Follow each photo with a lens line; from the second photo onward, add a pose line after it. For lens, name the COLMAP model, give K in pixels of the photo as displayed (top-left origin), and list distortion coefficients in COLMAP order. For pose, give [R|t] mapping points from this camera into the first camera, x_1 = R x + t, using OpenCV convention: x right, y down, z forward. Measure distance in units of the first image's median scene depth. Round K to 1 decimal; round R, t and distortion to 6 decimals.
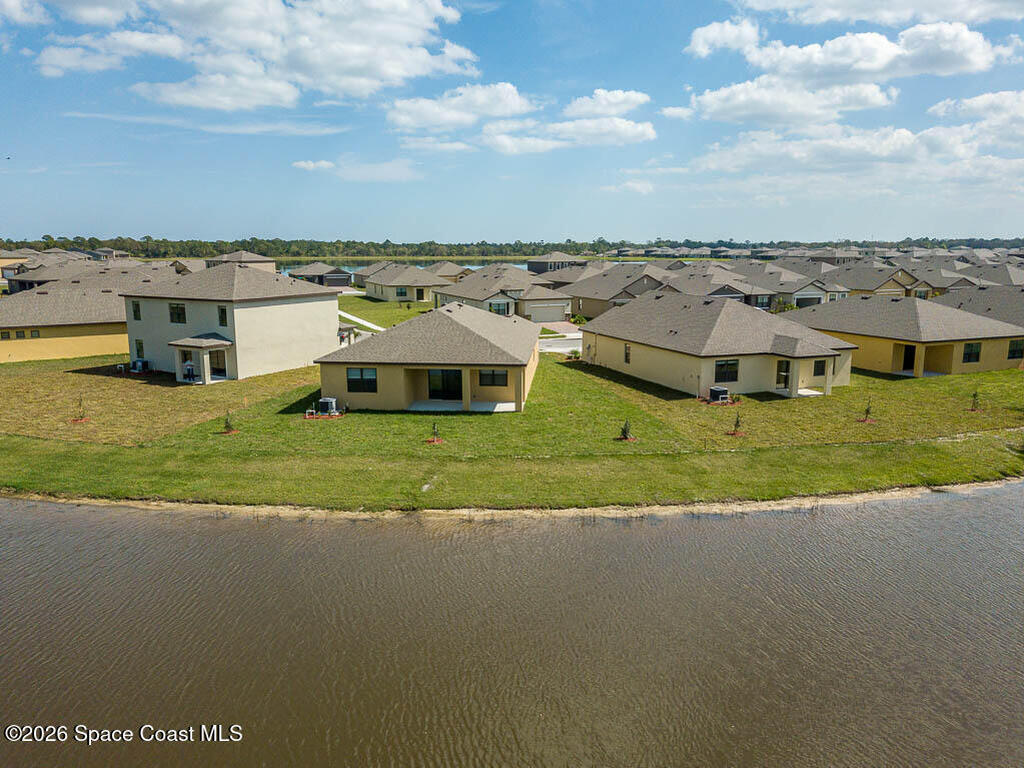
lens RADIAL K [[778.9, 0, 506.5], [0, 778.9, 384.4], [0, 0, 1]] dist [0.022571, 0.000872]
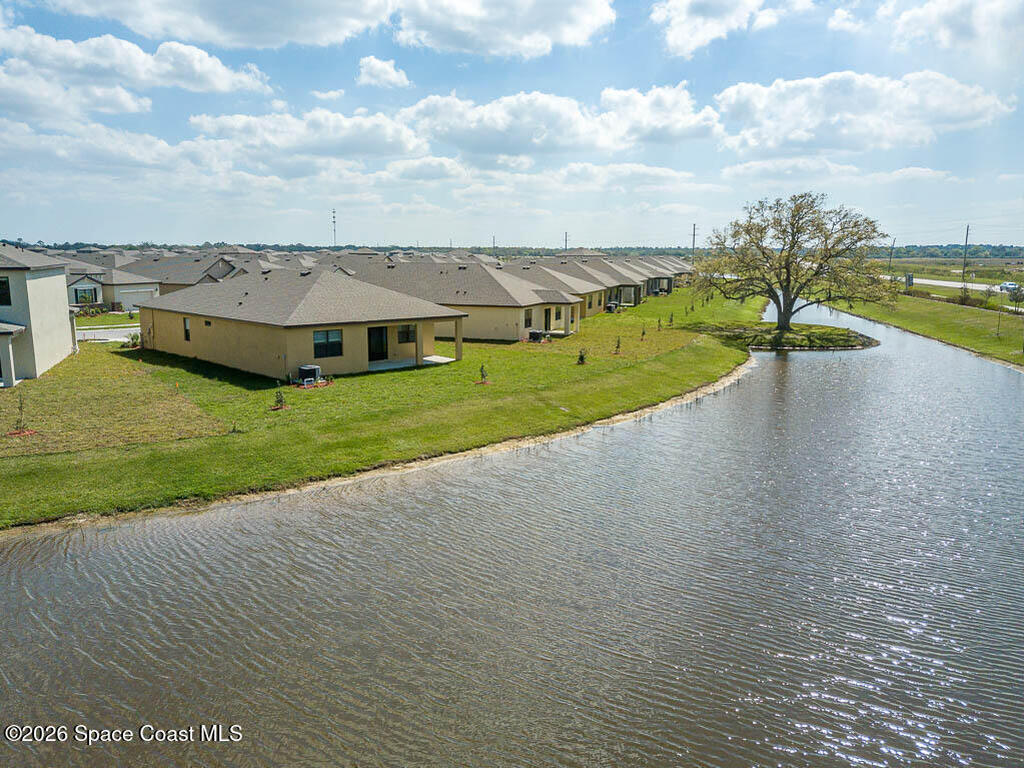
lens RADIAL K [[778.9, 0, 506.5], [0, 778.9, 384.4], [0, 0, 1]] dist [0.022571, 0.000872]
pose [[0.653989, -0.119508, 0.747005, -0.705067], [0.124579, 0.990976, 0.049473, 0.021665], [-0.746176, 0.060706, 0.662976, 0.223785]]
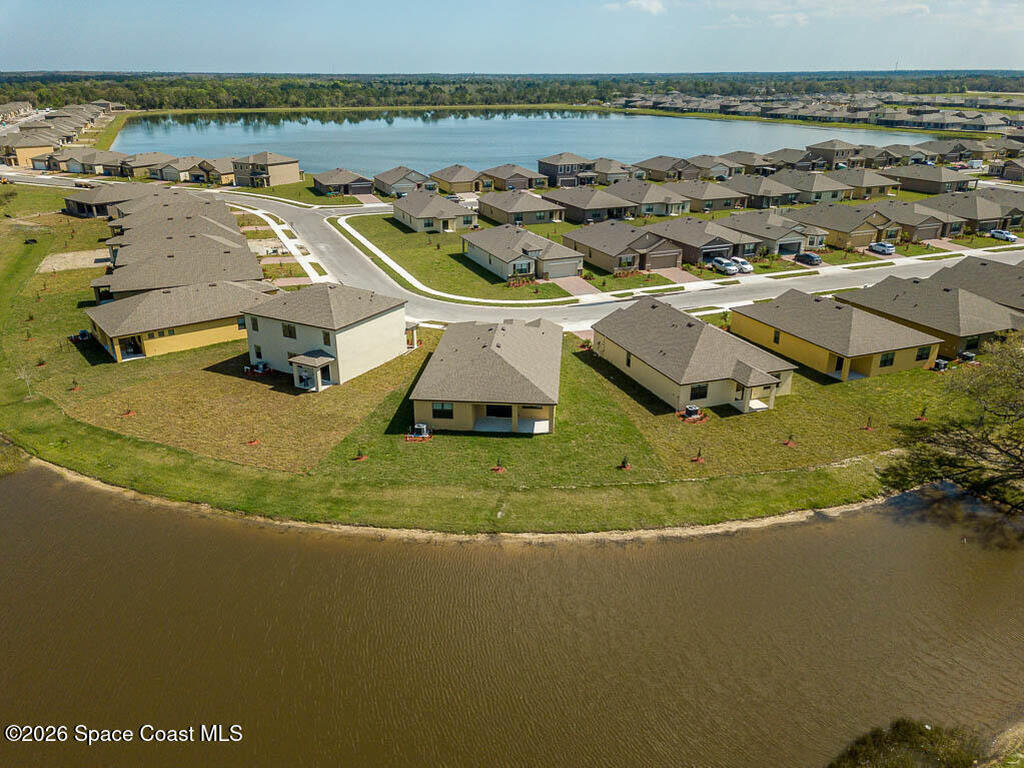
lens RADIAL K [[778.9, 0, 506.5], [0, 778.9, 384.4], [0, 0, 1]] dist [0.022571, 0.000872]
pose [[1.000000, 0.000673, -0.000646, -0.063059], [-0.000527, 0.979100, 0.203378, -0.327797], [0.000769, -0.203378, 0.979100, -0.375864]]
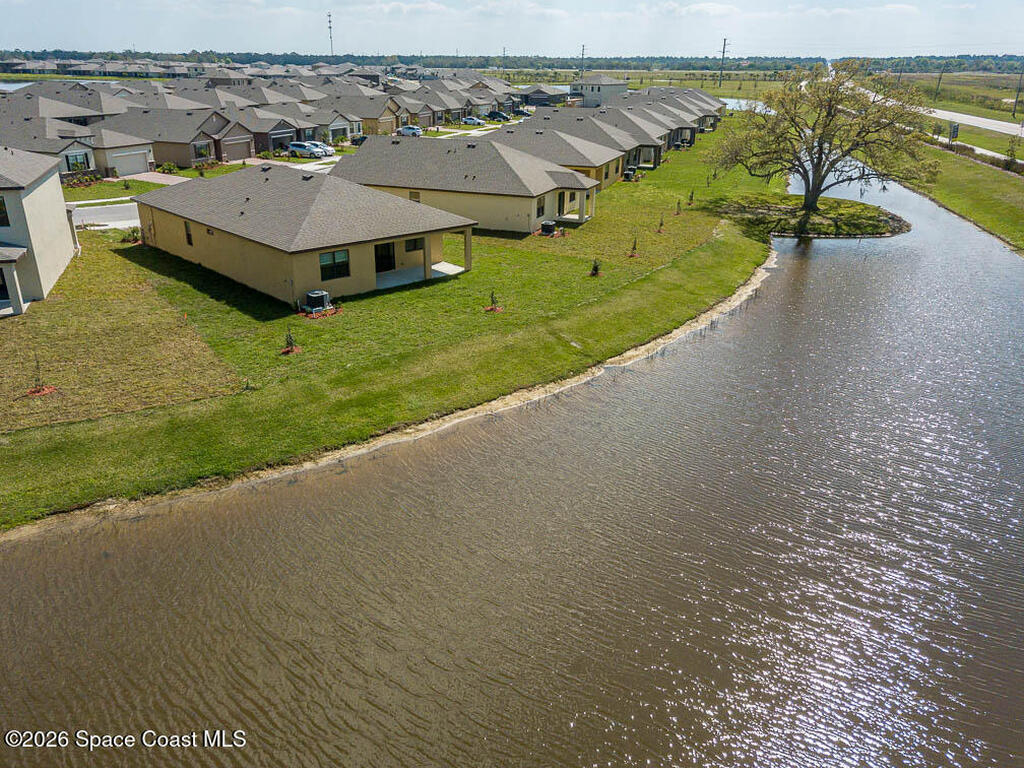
lens RADIAL K [[793.9, 0, 497.9], [0, 793.9, 384.8], [0, 0, 1]] dist [0.019693, -0.000366]
pose [[0.671232, -0.270822, 0.690002, -0.691962], [0.116948, 0.957900, 0.262204, -0.086489], [-0.731963, -0.095305, 0.674646, 0.221774]]
